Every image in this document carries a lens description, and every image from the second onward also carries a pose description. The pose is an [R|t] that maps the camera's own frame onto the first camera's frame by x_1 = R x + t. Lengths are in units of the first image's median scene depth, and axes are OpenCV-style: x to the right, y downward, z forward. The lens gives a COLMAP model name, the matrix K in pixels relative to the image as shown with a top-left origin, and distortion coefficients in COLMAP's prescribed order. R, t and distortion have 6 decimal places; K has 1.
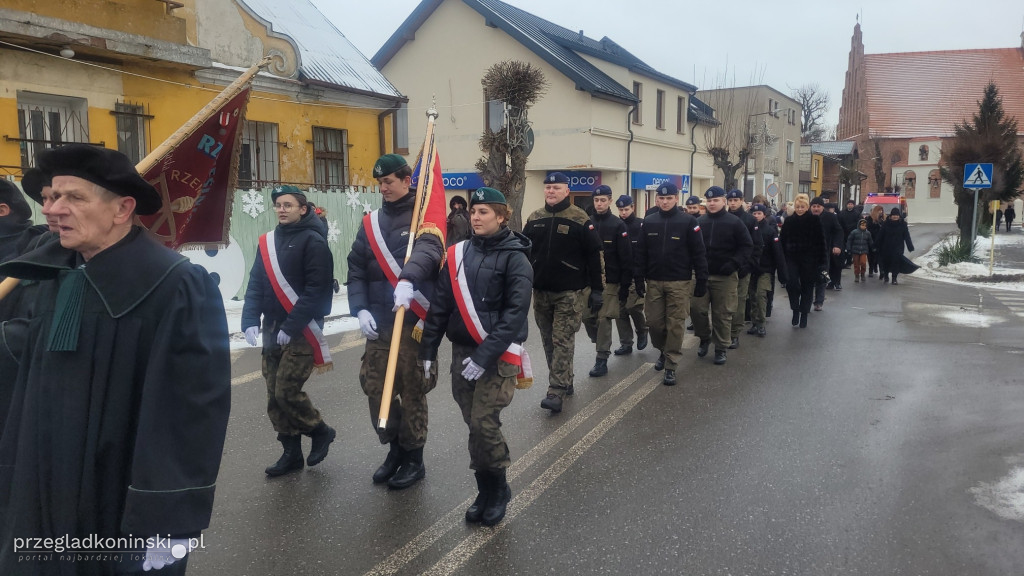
lens RADIAL K [[773.4, 0, 518.1], [0, 773.4, 284.8], [0, 0, 1]] dist [0.067037, -0.055695]
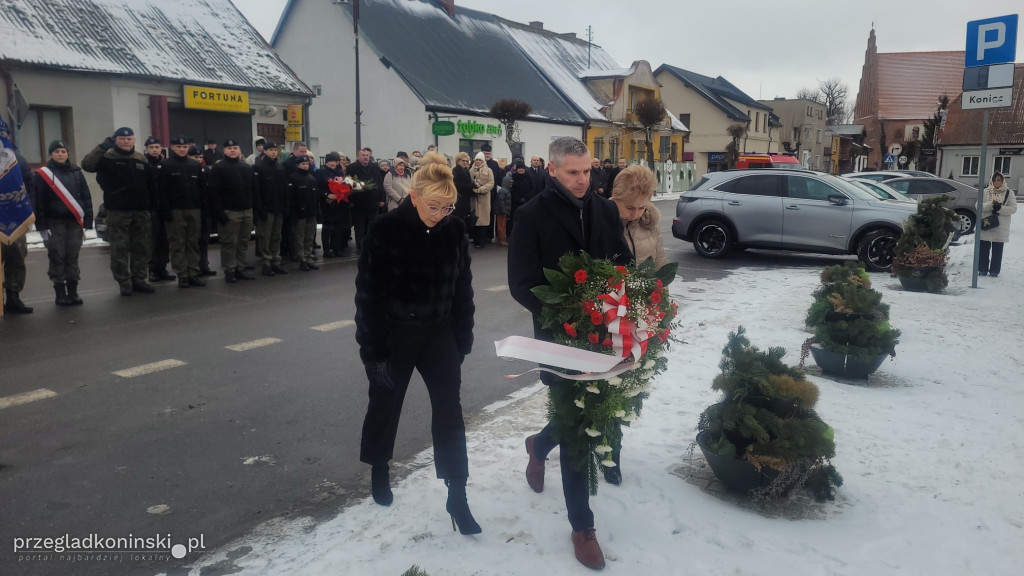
lens RADIAL K [[777.3, 0, 524.0], [0, 777.3, 275.2], [0, 0, 1]] dist [0.060851, -0.052798]
pose [[0.999756, 0.016058, -0.015171, -0.727550], [-0.015485, 0.999188, 0.037184, 0.208431], [0.015755, -0.036940, 0.999193, -2.013298]]
